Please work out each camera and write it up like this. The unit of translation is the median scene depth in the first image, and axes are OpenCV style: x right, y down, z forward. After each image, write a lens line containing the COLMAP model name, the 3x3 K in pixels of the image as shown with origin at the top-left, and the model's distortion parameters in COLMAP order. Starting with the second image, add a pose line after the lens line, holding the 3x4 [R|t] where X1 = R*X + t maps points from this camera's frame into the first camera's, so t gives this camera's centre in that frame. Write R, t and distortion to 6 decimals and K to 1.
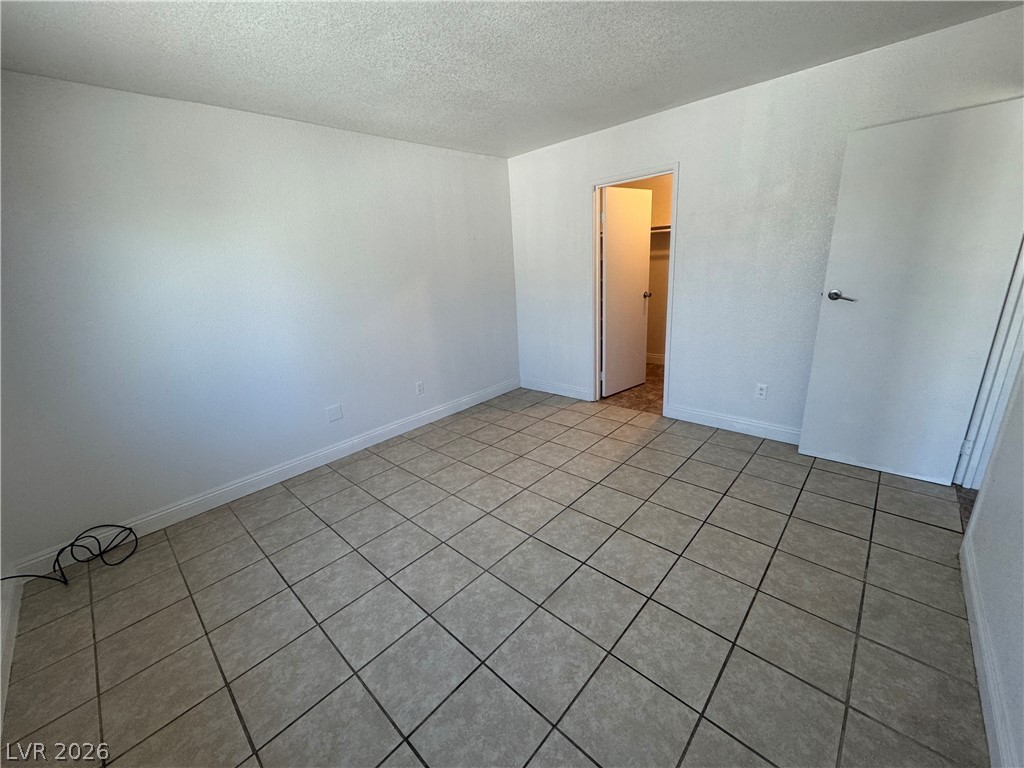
lens RADIAL K [[409.8, 0, 512.4], [0, 409.8, 385.5], [0, 0, 1]] dist [-0.001834, 0.000479]
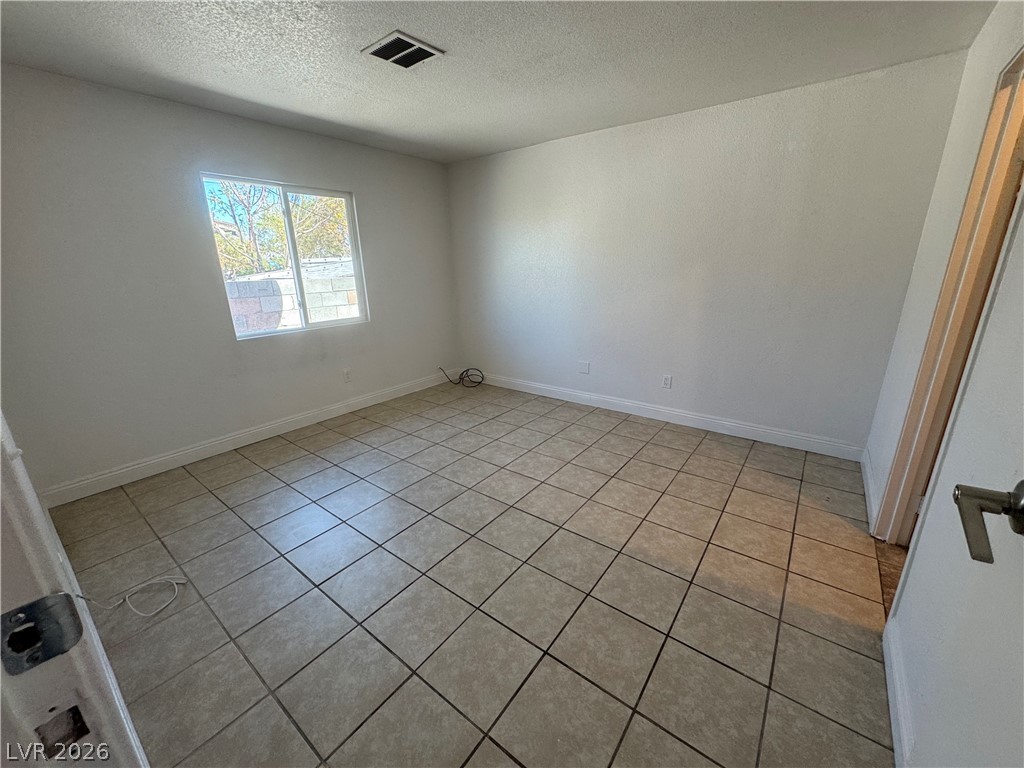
lens RADIAL K [[409.8, 0, 513.0], [0, 409.8, 385.0], [0, 0, 1]] dist [-0.001834, 0.000479]
pose [[0.094061, 0.346854, -0.933191, 0.877201], [-0.280623, 0.908576, 0.309419, -0.252167], [0.955198, 0.232771, 0.182797, 0.694513]]
